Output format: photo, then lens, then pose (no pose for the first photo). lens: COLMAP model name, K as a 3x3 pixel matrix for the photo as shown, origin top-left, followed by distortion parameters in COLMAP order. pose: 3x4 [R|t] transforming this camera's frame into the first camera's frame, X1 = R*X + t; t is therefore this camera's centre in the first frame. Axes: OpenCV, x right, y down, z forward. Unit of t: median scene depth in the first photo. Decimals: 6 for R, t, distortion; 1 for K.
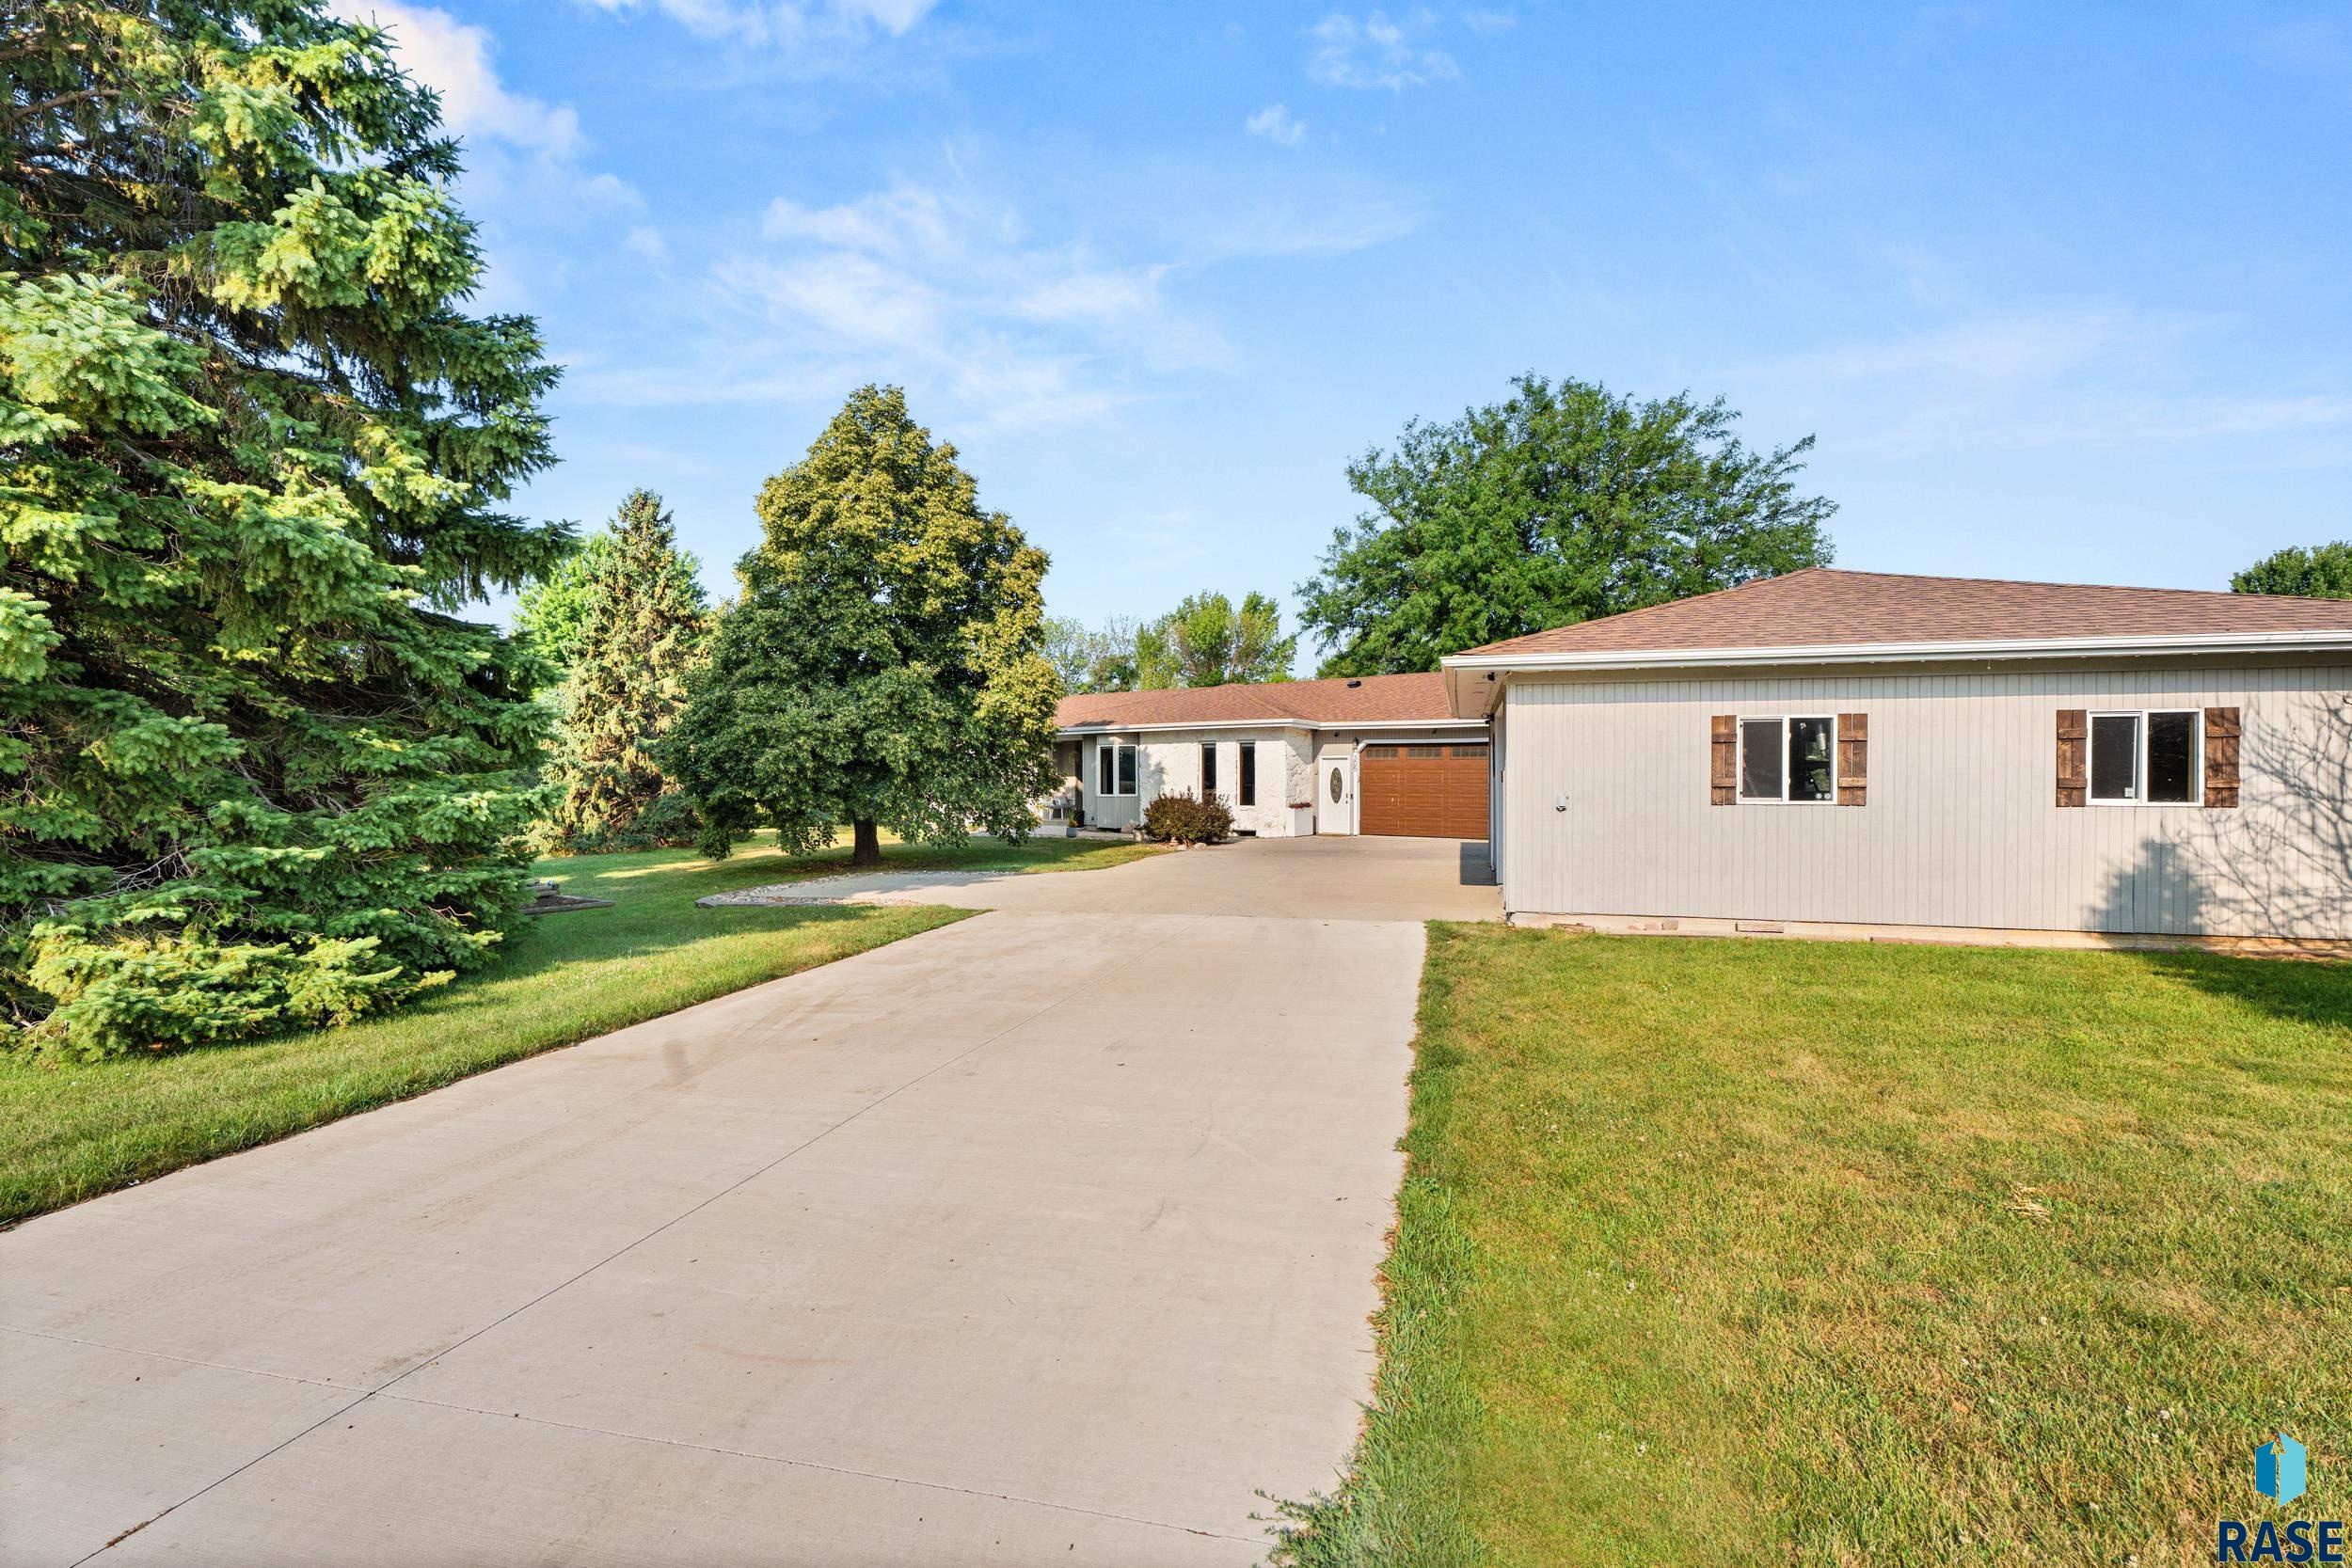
lens RADIAL K [[1063.3, 0, 1175.1], [0, 1063.3, 792.6], [0, 0, 1]] dist [0.000344, 0.000669]
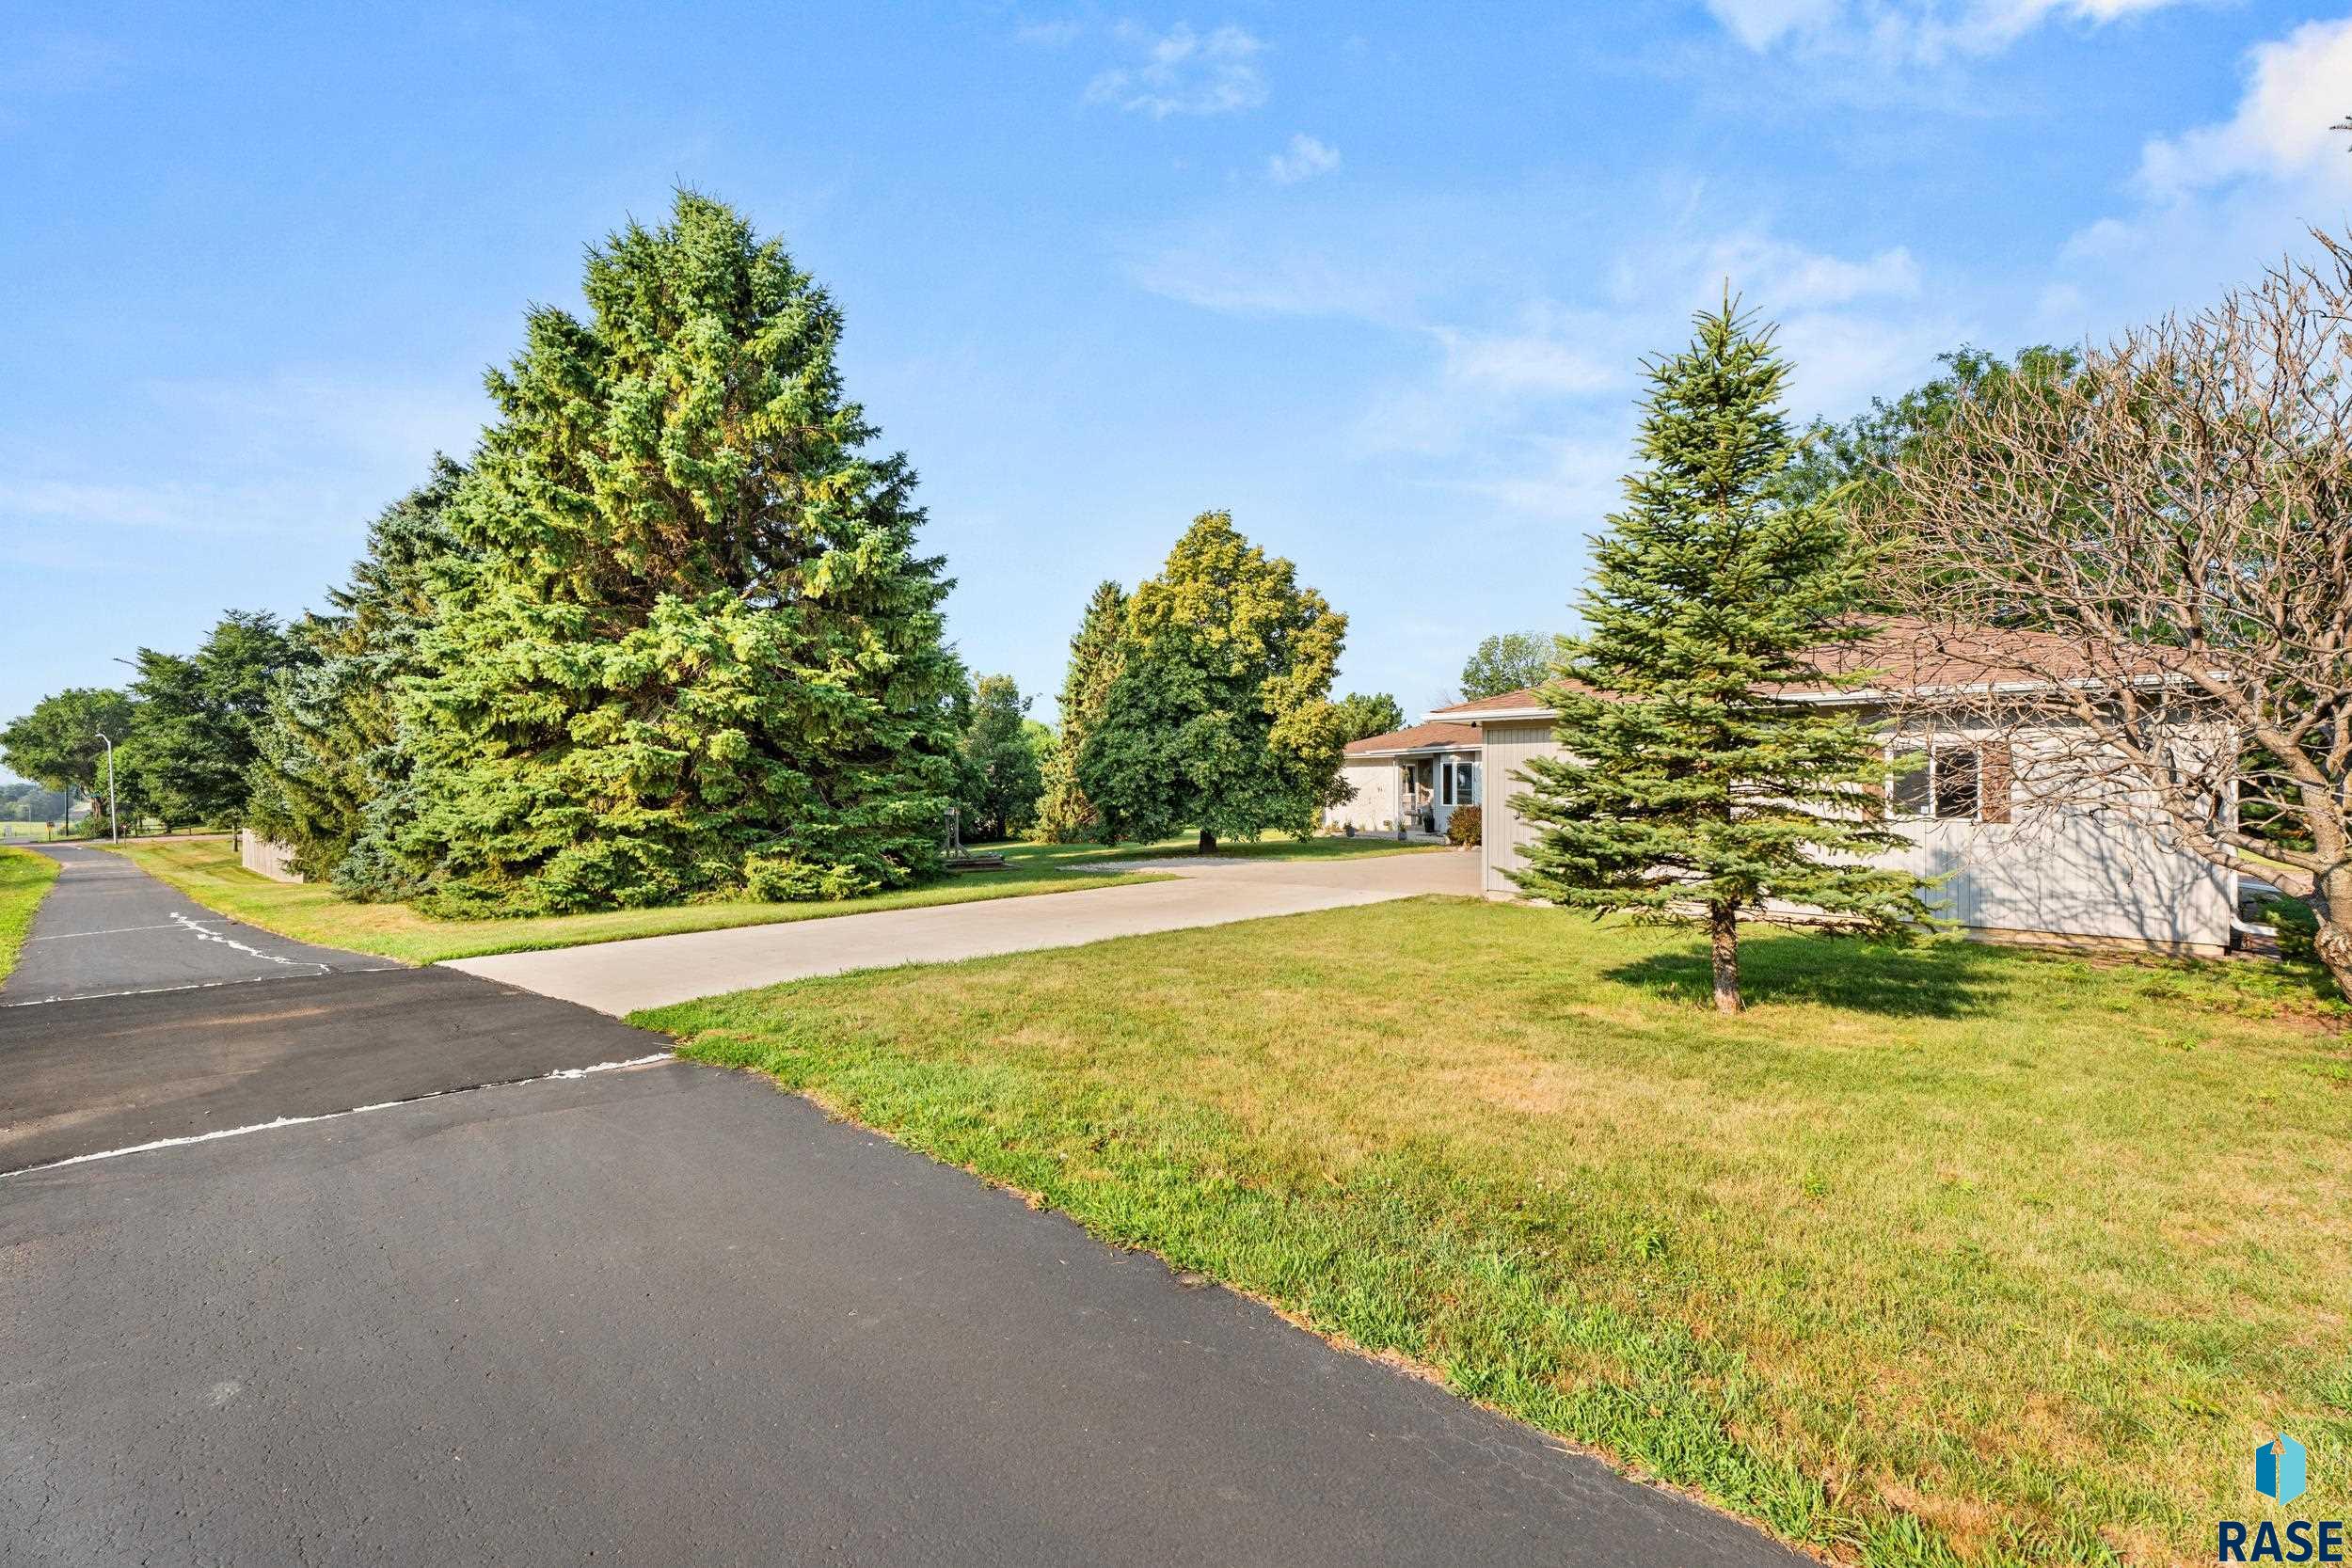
lens RADIAL K [[1063.3, 0, 1175.1], [0, 1063.3, 792.6], [0, 0, 1]] dist [0.000344, 0.000669]
pose [[0.877971, 0.003611, -0.478701, 0.376002], [-0.007317, 0.999956, -0.005878, -0.003945], [0.478658, 0.008663, 0.877958, -0.268077]]
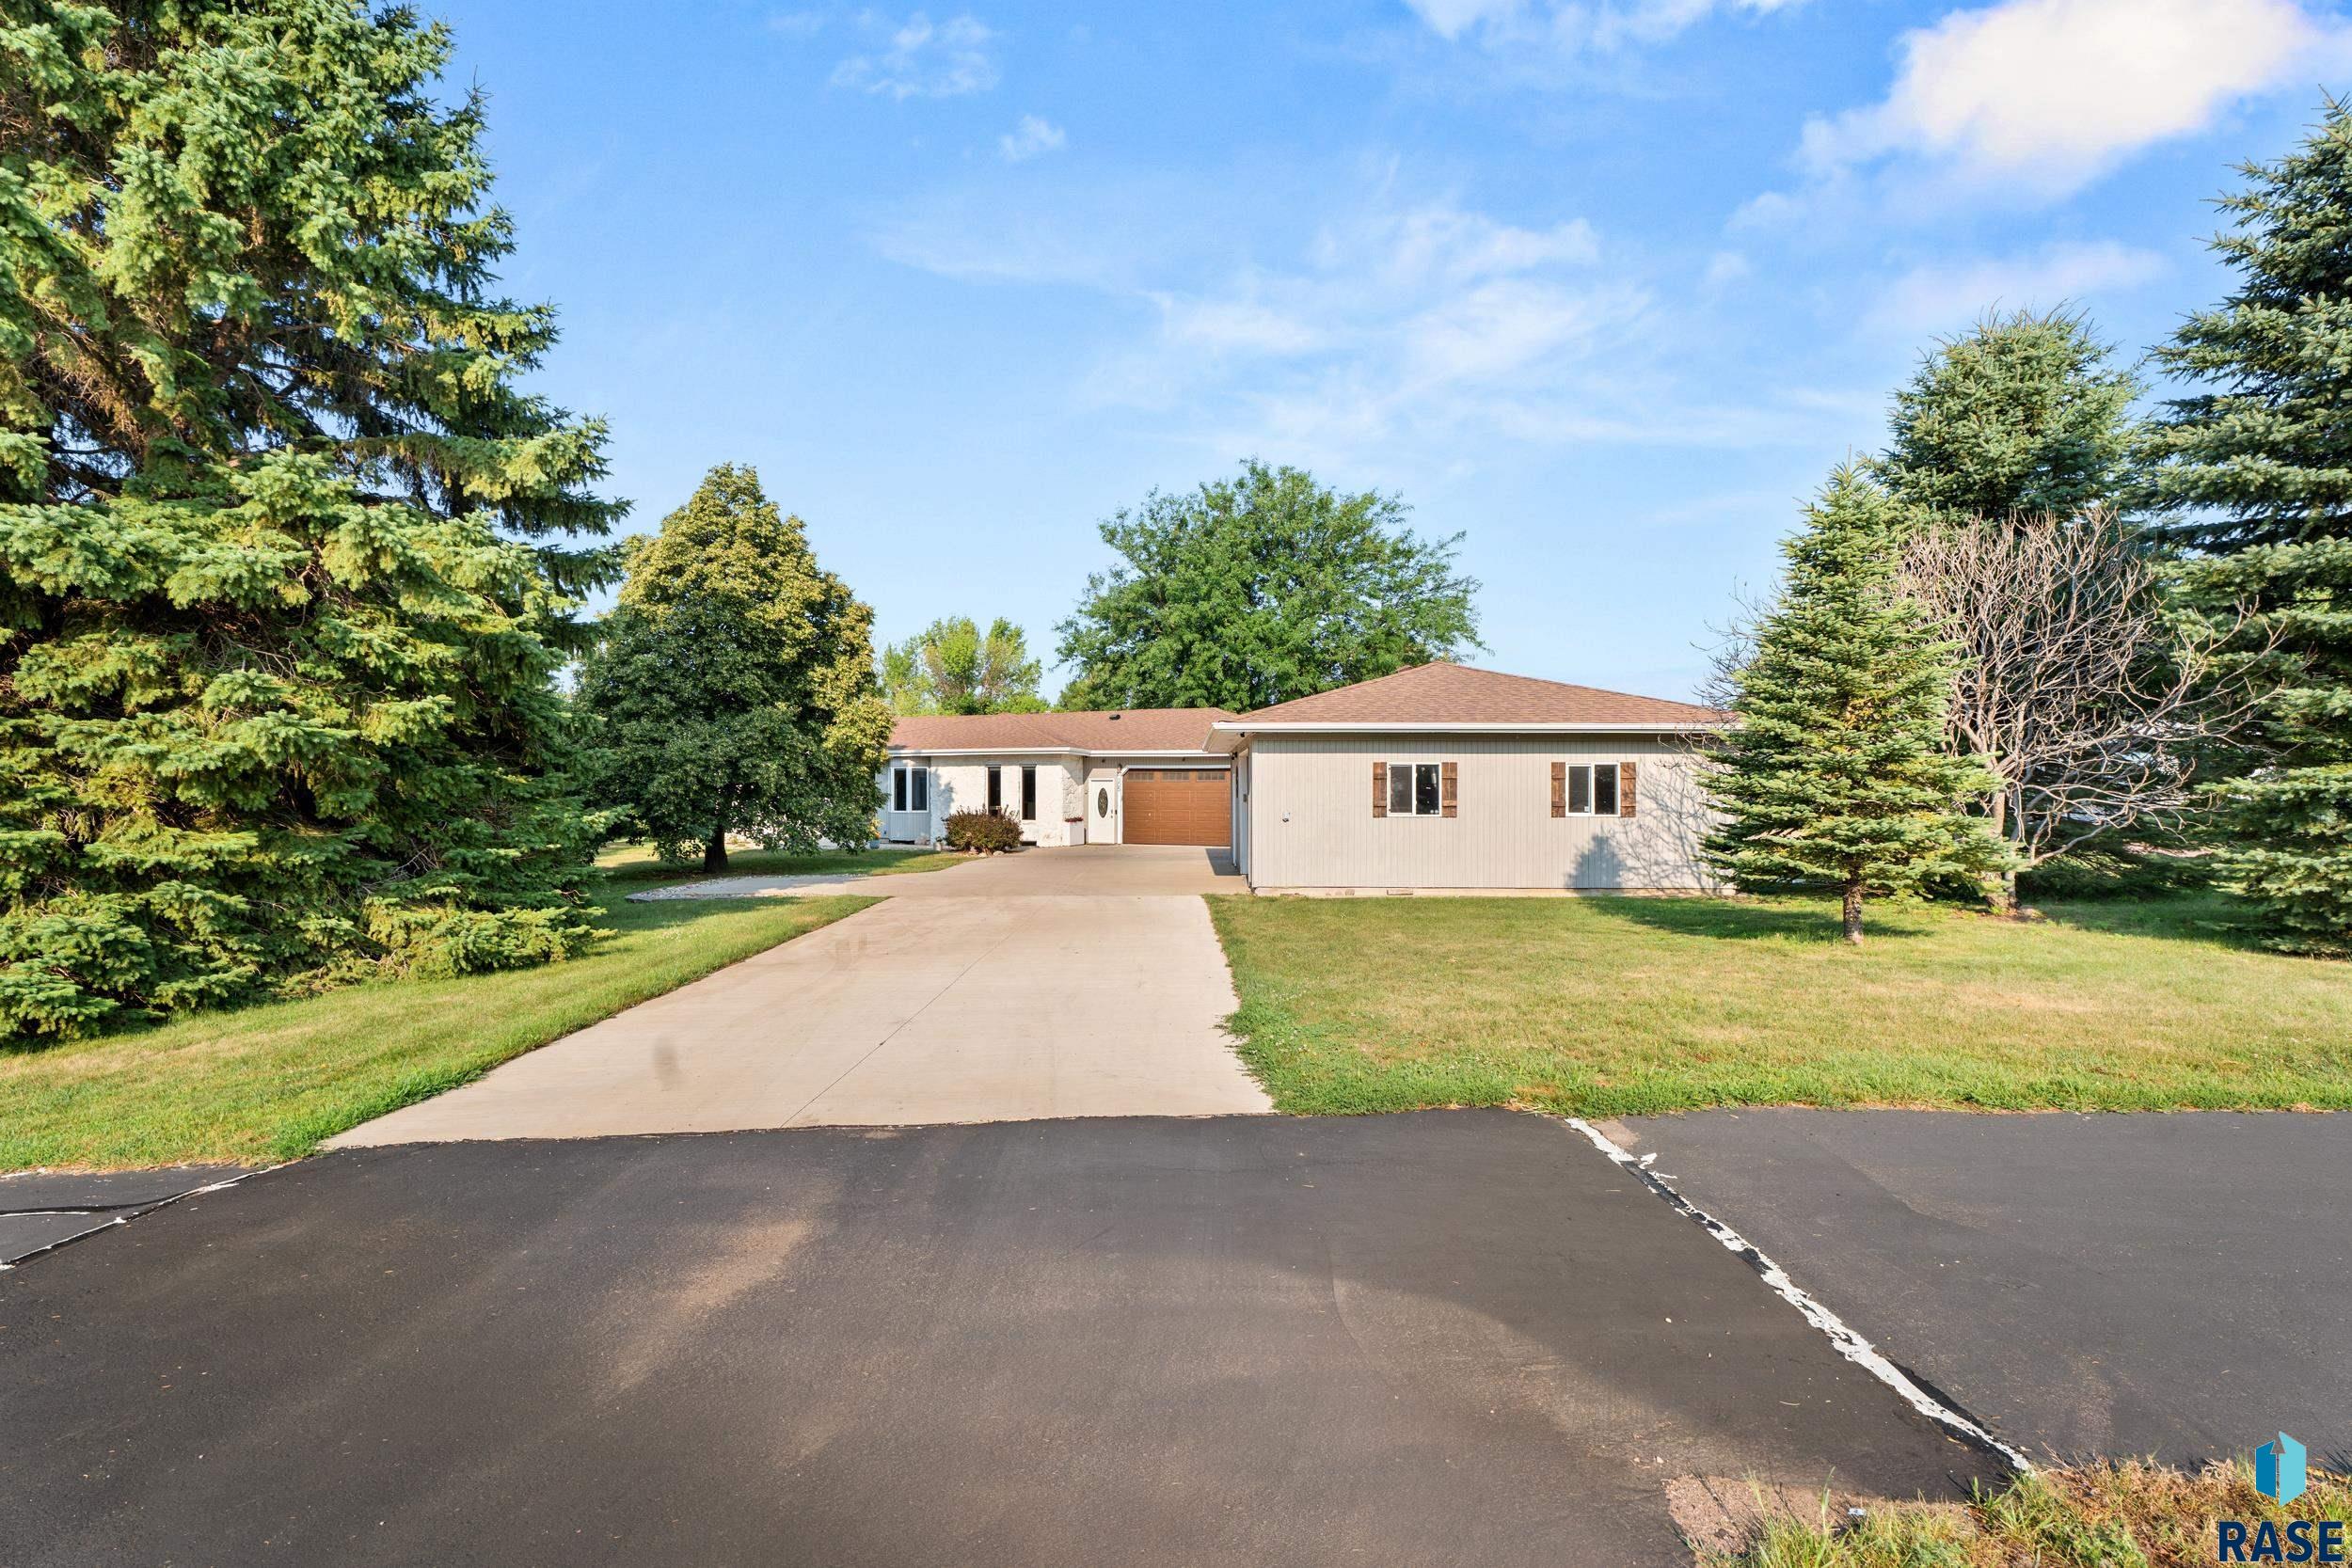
lens RADIAL K [[1075.3, 0, 1186.7], [0, 1075.3, 799.2], [0, 0, 1]] dist [0.001608, 0.000342]
pose [[0.964690, -0.000100, 0.263386, -0.116617], [0.002245, 0.999967, -0.007843, -0.001946], [-0.263377, 0.008158, 0.964659, -0.292381]]
